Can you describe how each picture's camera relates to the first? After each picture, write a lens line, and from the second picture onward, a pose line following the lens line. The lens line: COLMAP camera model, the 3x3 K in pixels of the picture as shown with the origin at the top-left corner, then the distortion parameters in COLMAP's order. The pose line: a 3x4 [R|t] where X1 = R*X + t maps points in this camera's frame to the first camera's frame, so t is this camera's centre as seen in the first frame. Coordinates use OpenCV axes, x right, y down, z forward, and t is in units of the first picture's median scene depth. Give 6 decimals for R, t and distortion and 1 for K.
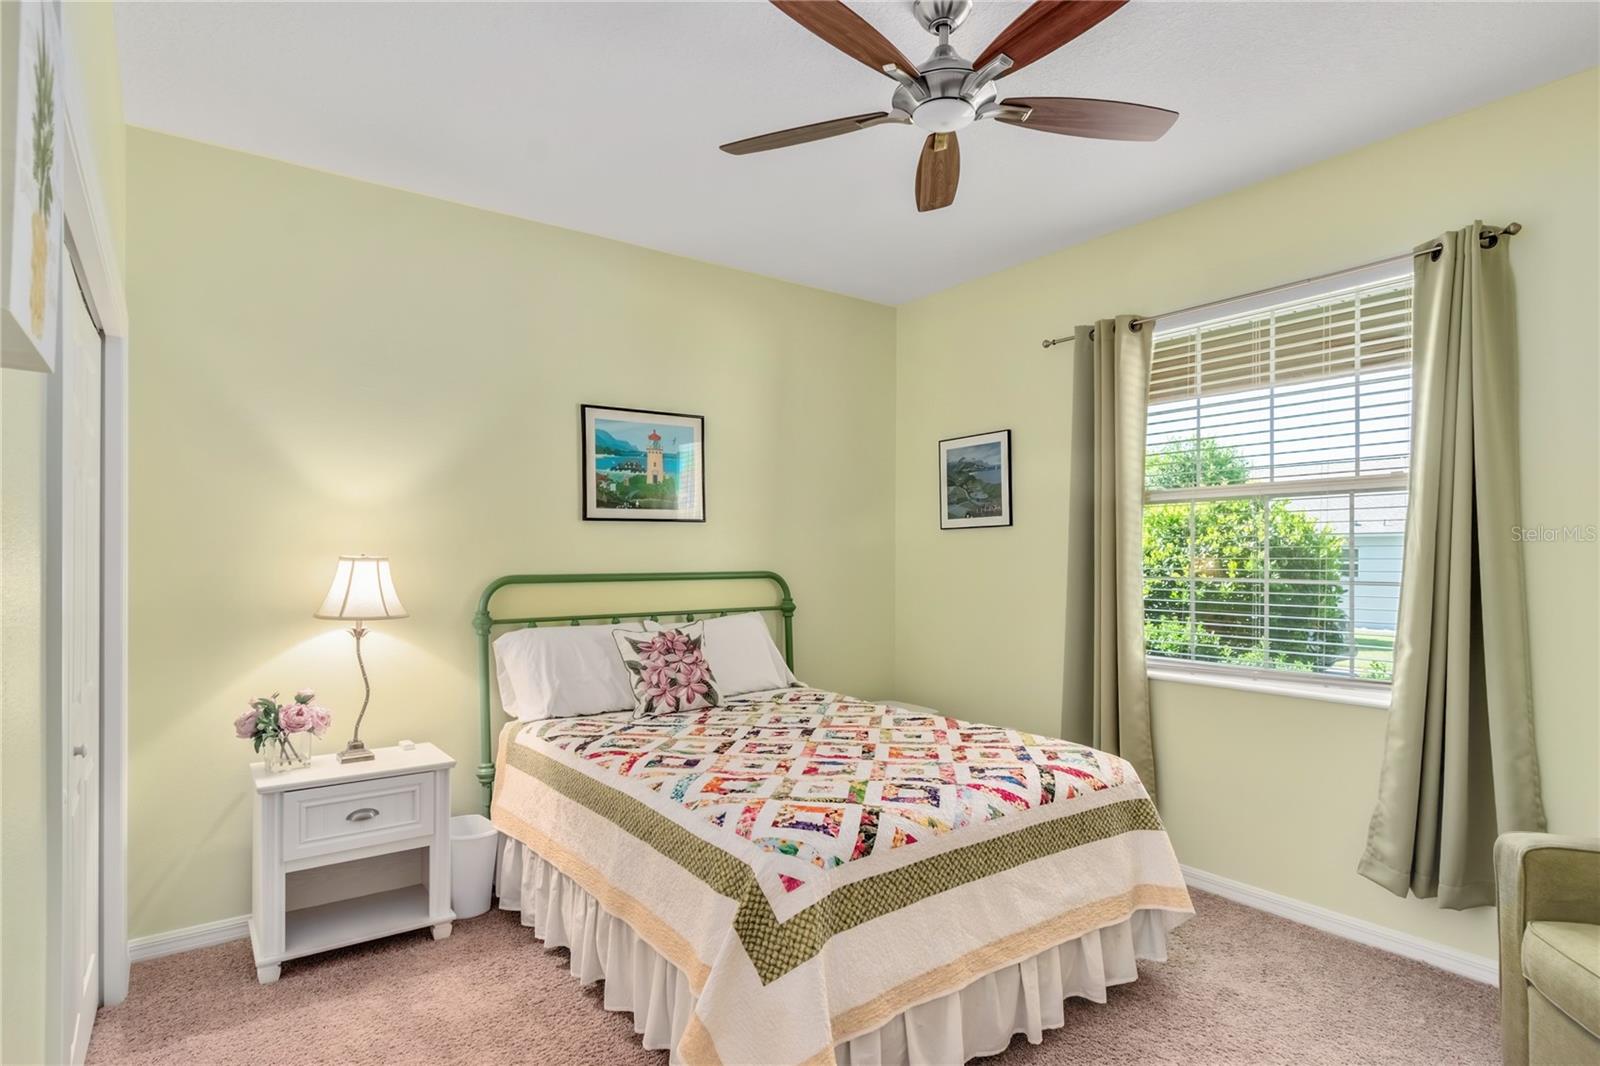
lens RADIAL K [[851.2, 0, 803.8], [0, 851.2, 541.8], [0, 0, 1]] dist [-0.002777, -0.000226]
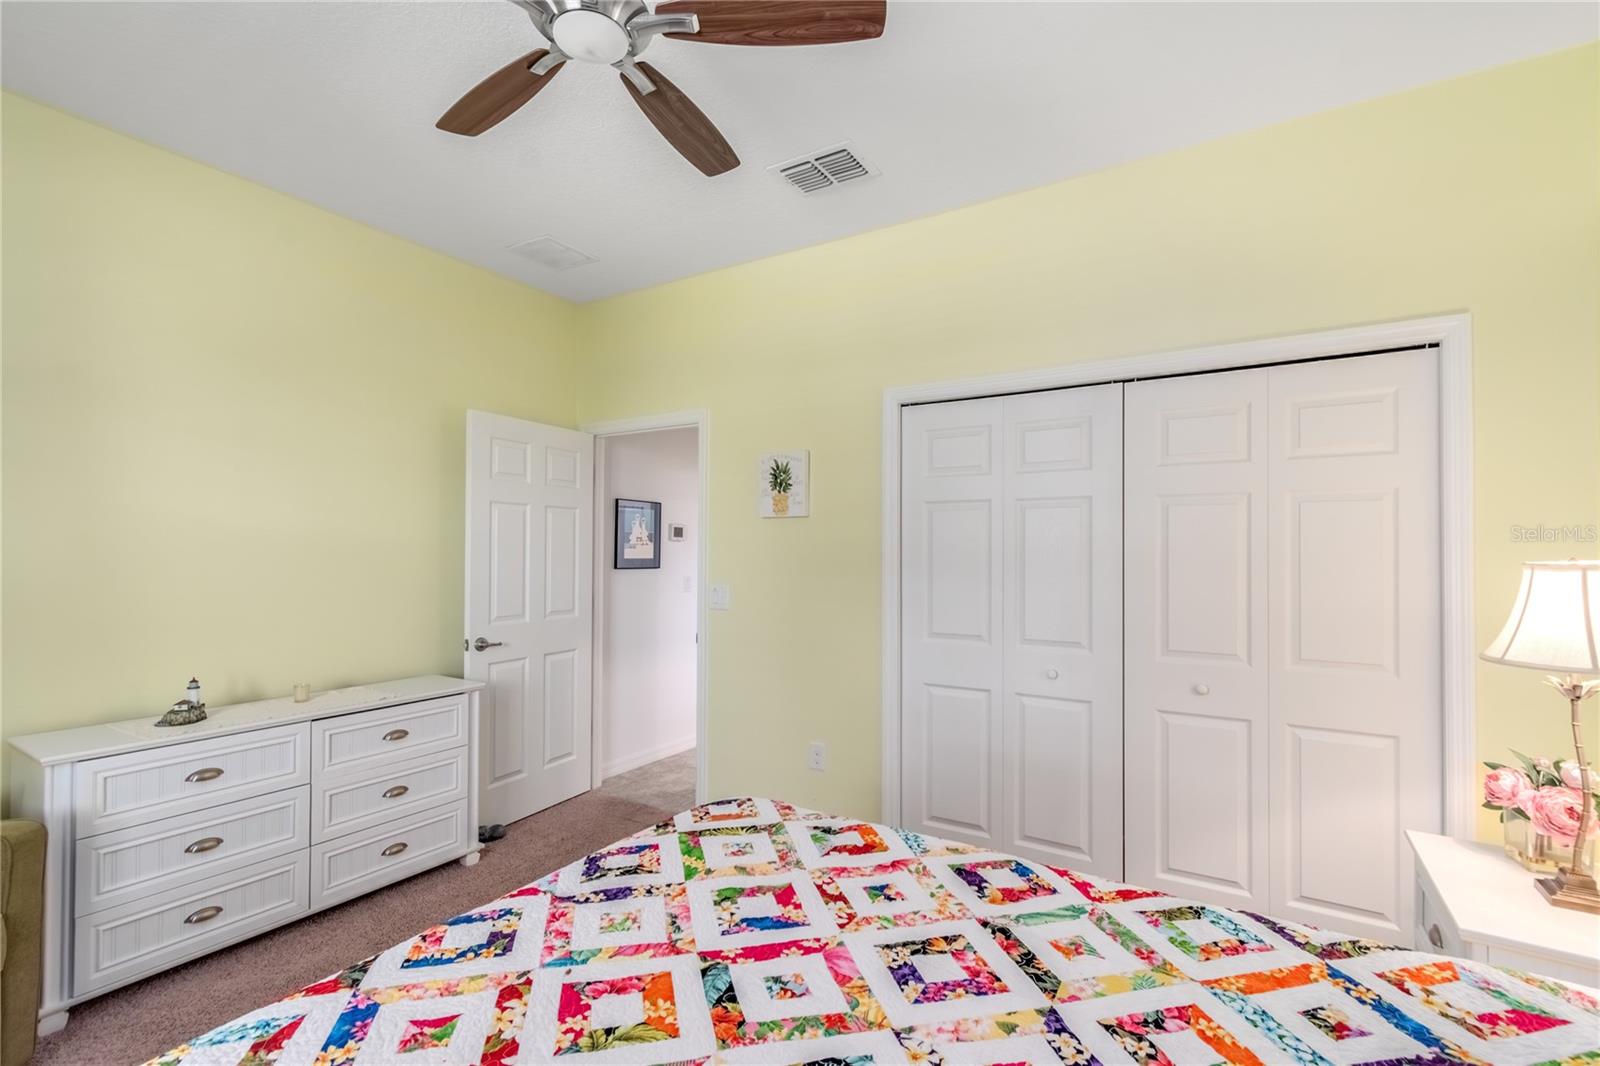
lens RADIAL K [[726.5, 0, 802.2], [0, 726.5, 542.3], [0, 0, 1]] dist [0.004114, -0.001857]
pose [[-0.931363, -0.011538, -0.363909, 0.209204], [-0.003641, 0.999743, -0.022379, 0.021275], [0.364073, -0.019518, -0.931166, 1.617936]]
